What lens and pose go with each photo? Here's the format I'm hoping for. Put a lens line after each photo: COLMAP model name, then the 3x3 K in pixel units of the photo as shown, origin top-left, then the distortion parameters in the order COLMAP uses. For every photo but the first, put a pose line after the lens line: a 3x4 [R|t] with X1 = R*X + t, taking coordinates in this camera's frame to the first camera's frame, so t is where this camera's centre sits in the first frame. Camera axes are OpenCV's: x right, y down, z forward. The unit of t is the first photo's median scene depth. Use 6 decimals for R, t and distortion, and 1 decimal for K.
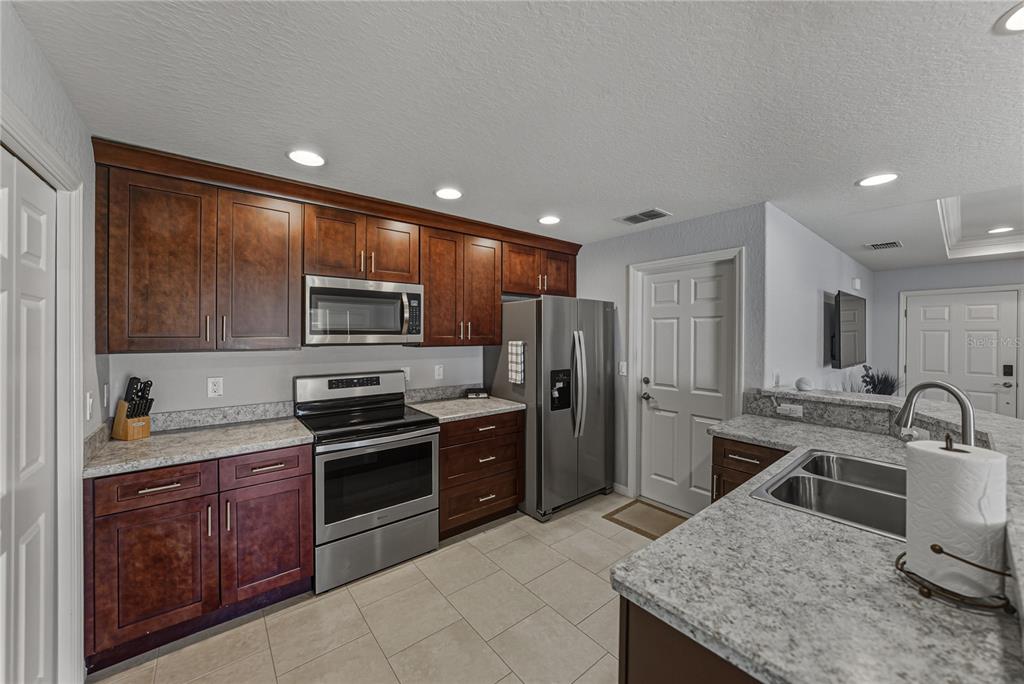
lens RADIAL K [[373.9, 0, 515.5], [0, 373.9, 343.3], [0, 0, 1]] dist [-0.009836, 0.000145]
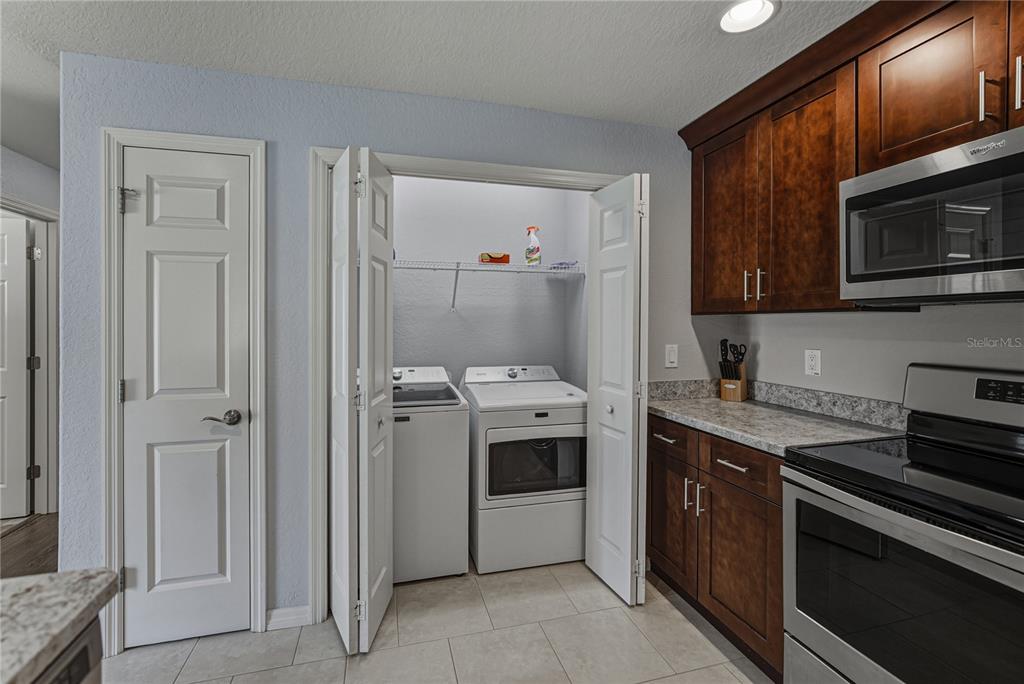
lens RADIAL K [[433.8, 0, 496.9], [0, 433.8, 324.4], [0, 0, 1]] dist [-0.011775, 0.000186]
pose [[-0.424160, -0.003047, -0.905582, 0.212158], [-0.025878, 0.999627, 0.008757, 0.037620], [0.905218, 0.027149, -0.424080, 0.614110]]
